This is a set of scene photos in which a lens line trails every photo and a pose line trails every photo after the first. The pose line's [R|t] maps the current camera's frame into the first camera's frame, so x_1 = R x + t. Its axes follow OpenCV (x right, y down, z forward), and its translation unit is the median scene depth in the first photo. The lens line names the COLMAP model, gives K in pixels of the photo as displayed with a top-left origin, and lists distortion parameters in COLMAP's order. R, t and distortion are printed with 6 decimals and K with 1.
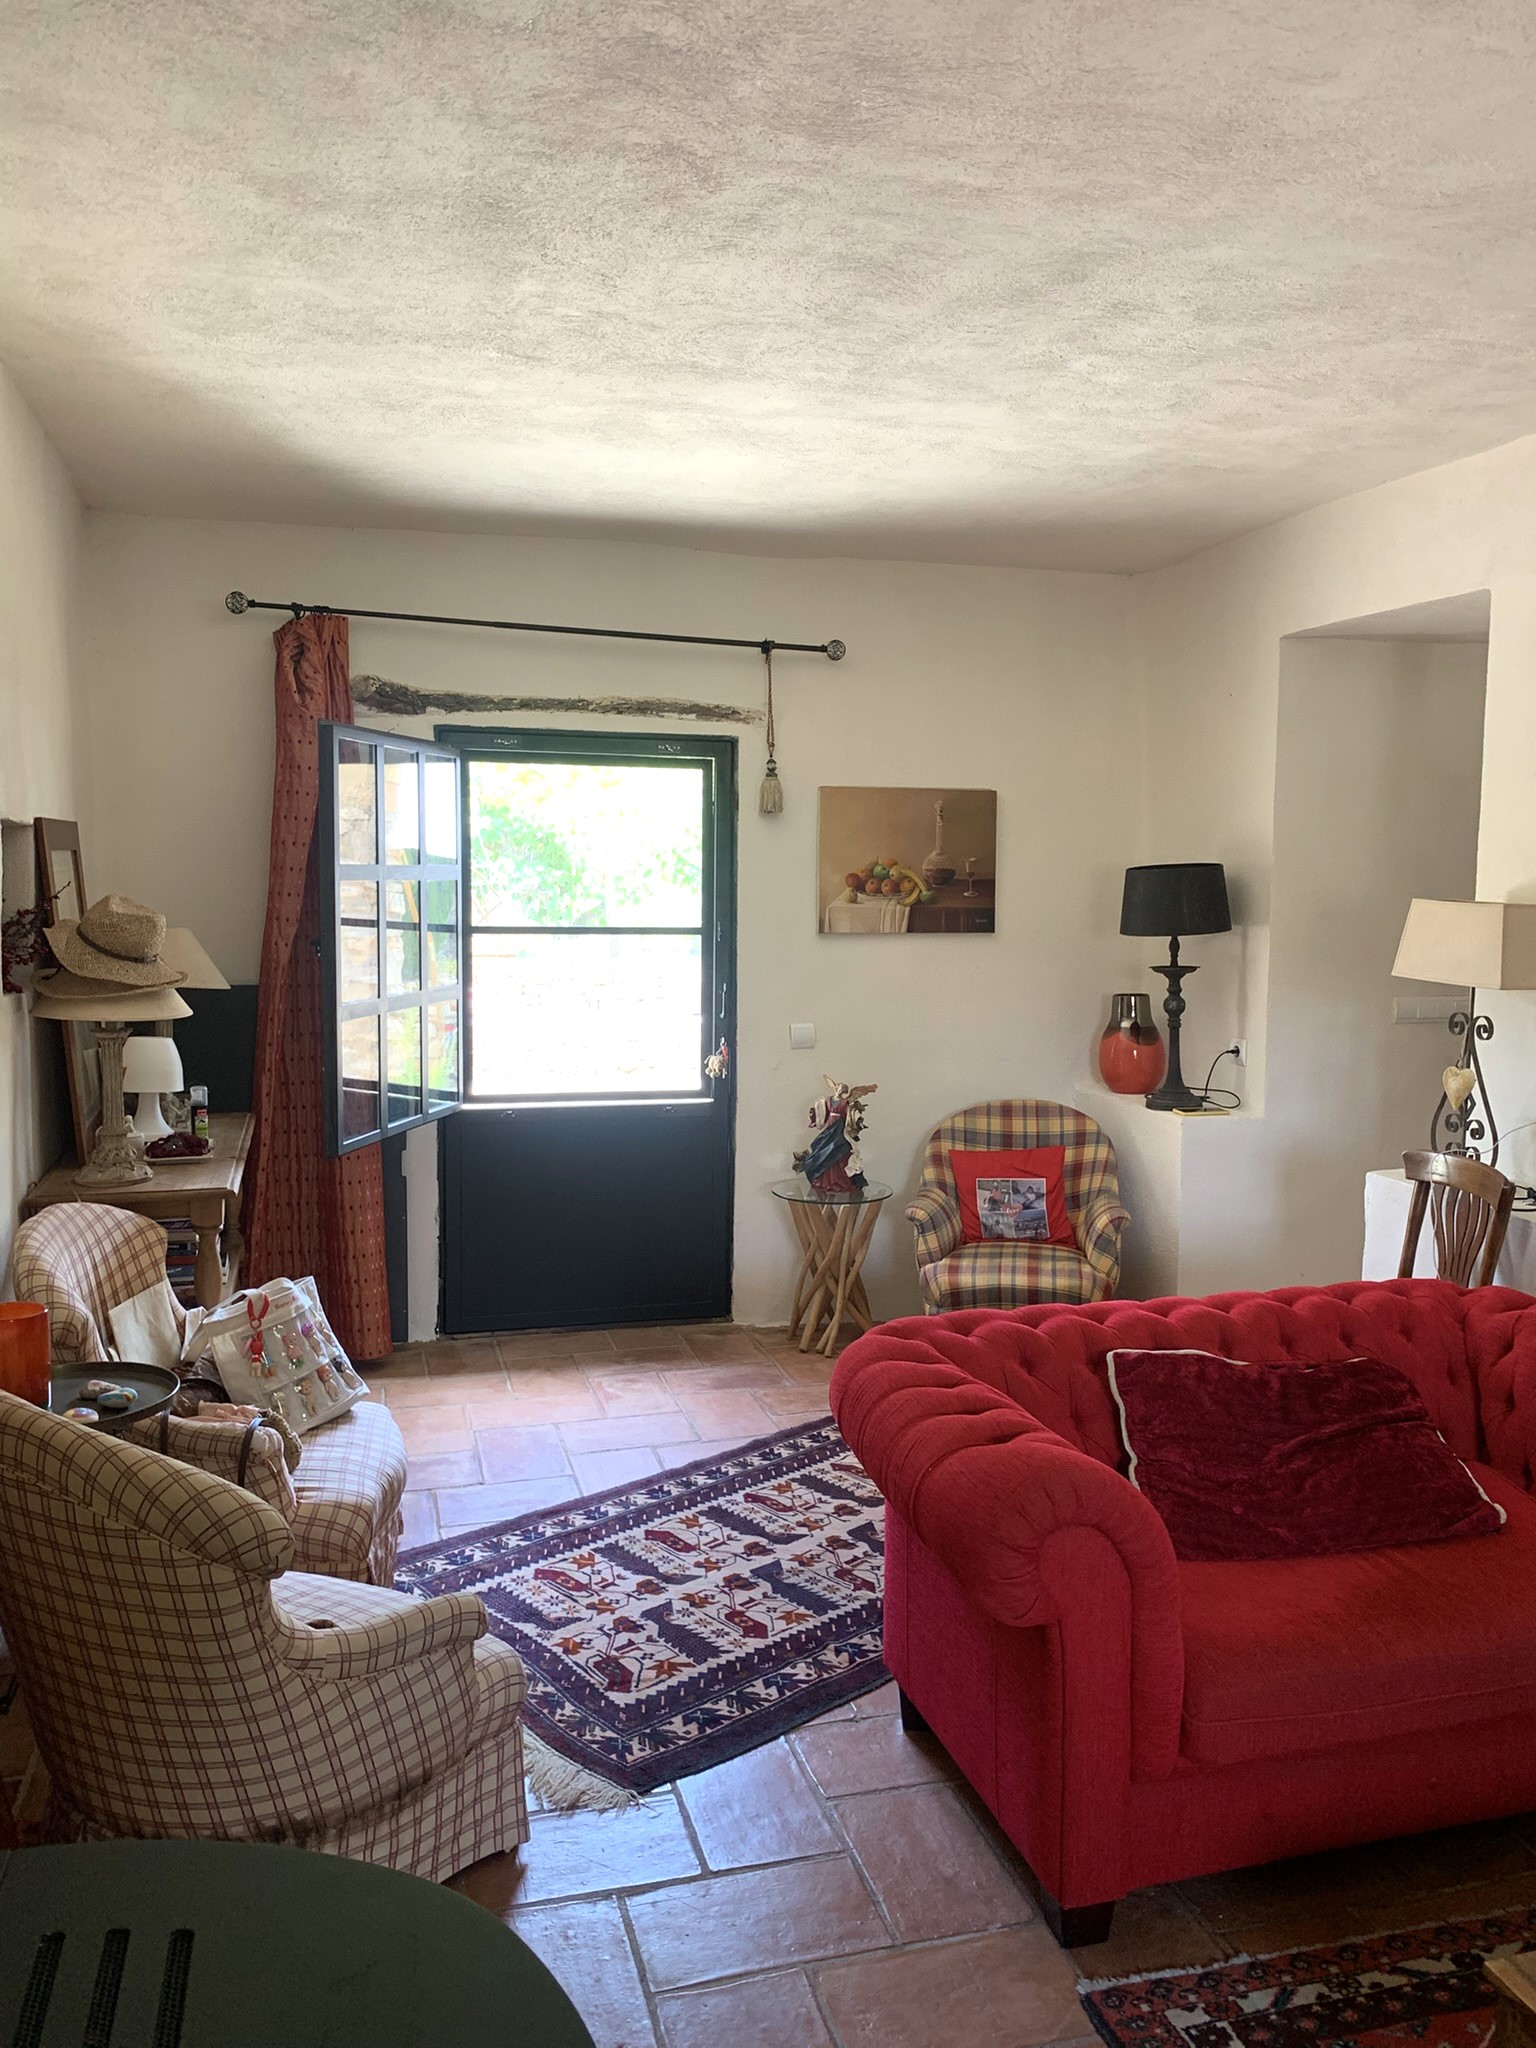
lens RADIAL K [[1558.8, 0, 767.1], [0, 1558.8, 1023.3], [0, 0, 1]] dist [0.026603, -0.025262]
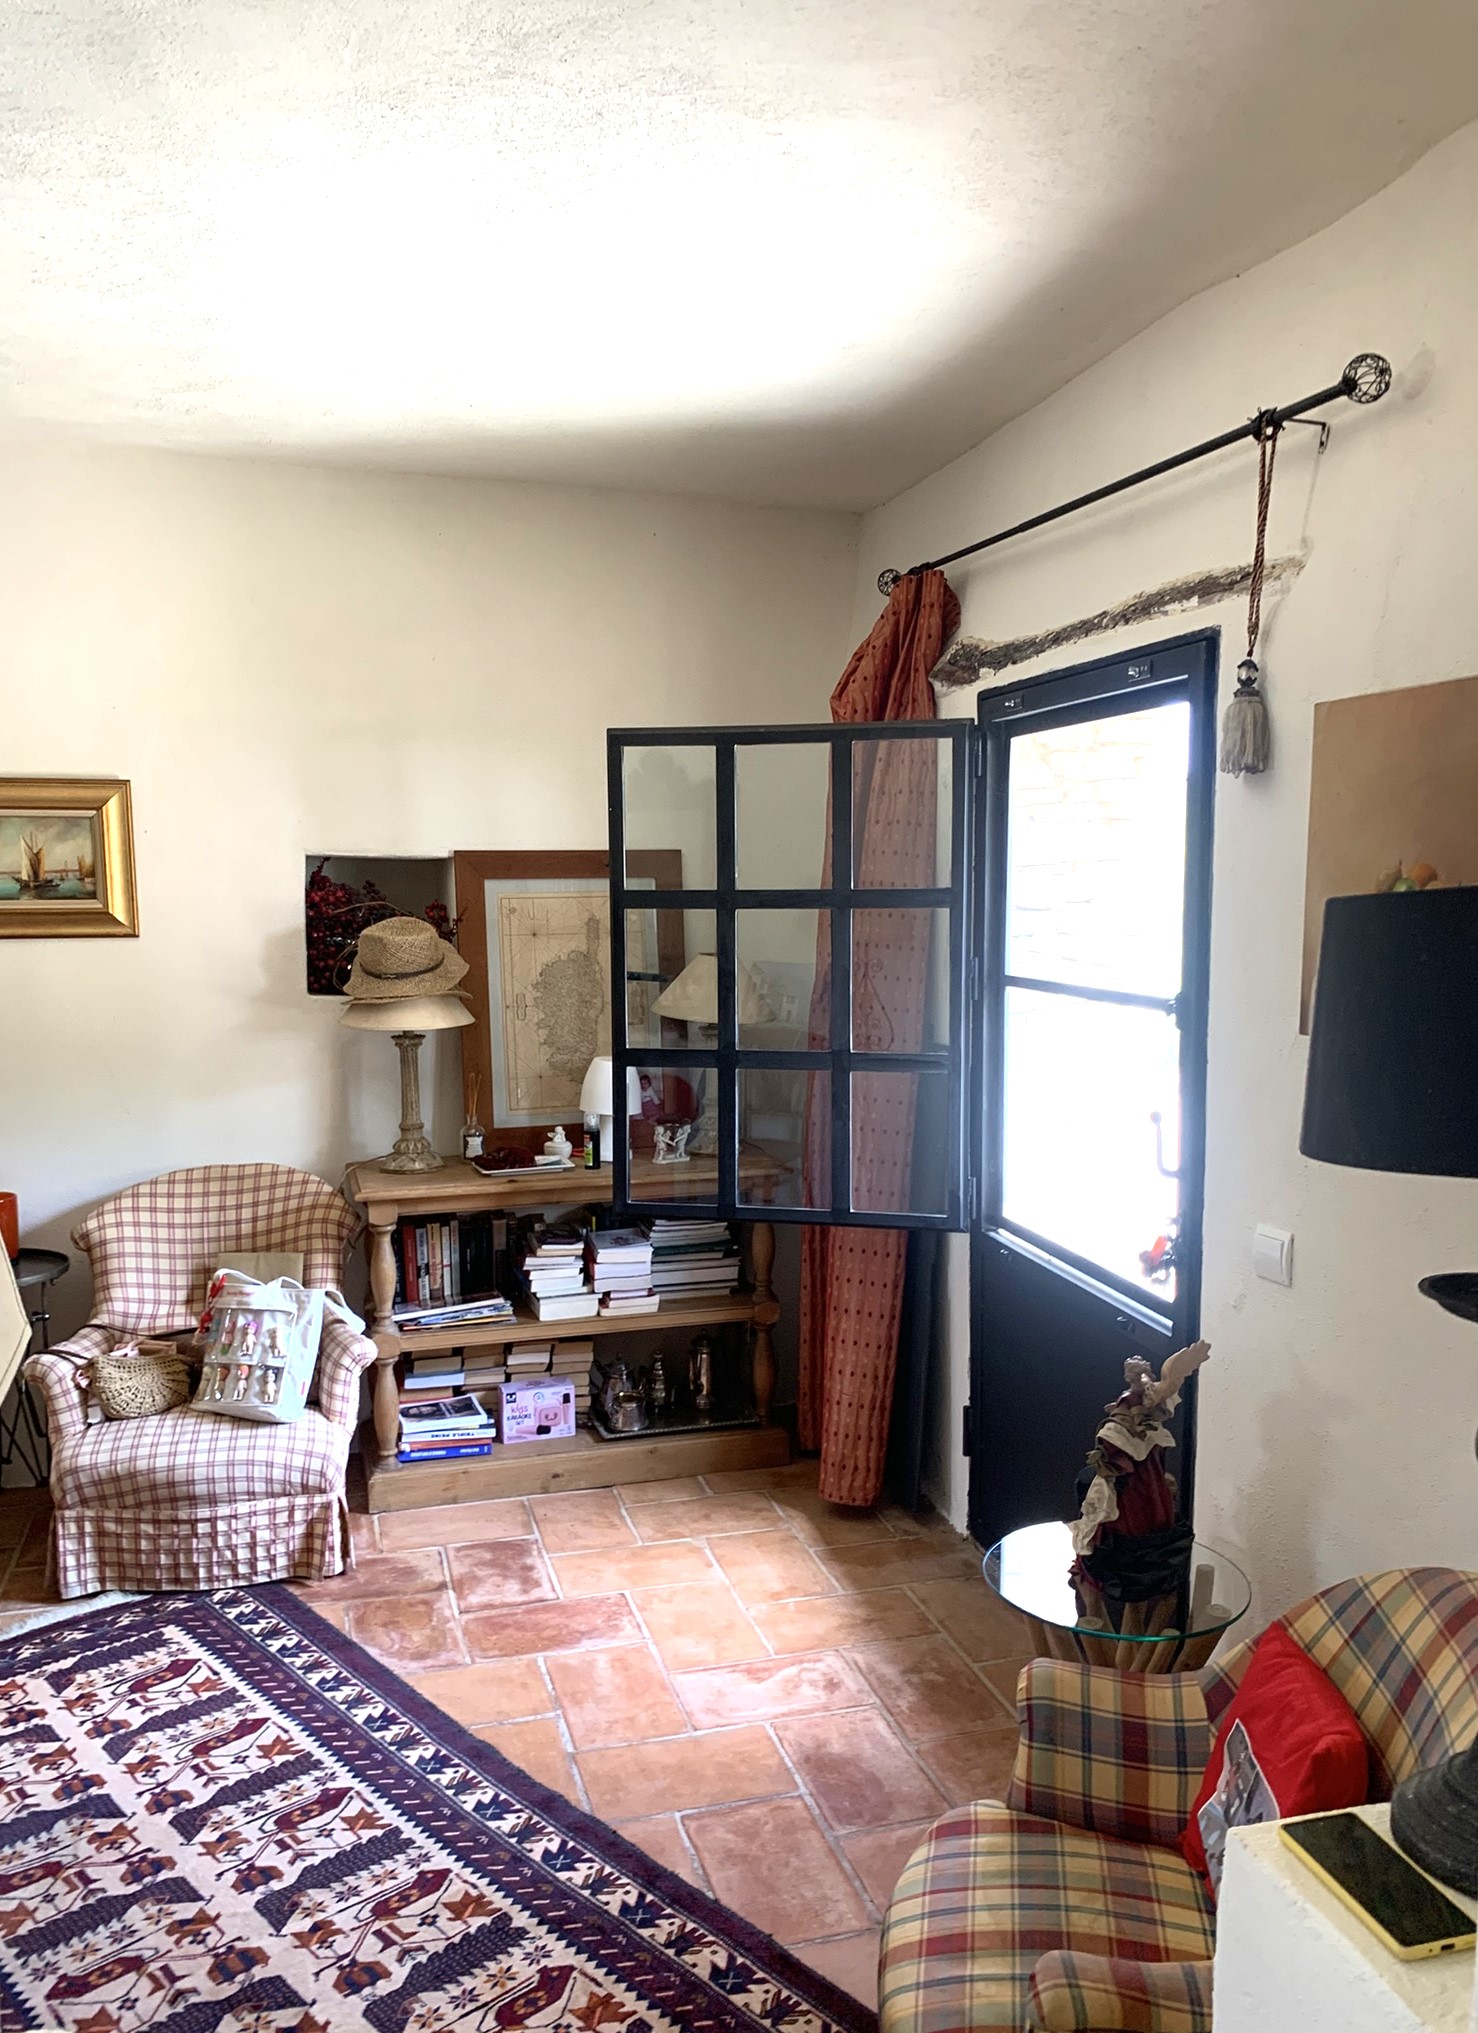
lens RADIAL K [[1602.9, 0, 736.0], [0, 1602.9, 1016.1], [0, 0, 1]] dist [0.011745, 0.007138]
pose [[-0.023708, 0.079637, -0.996542, 0.714609], [-0.086498, 0.992921, 0.081406, -0.124326], [0.995970, 0.088129, -0.016652, 1.219202]]
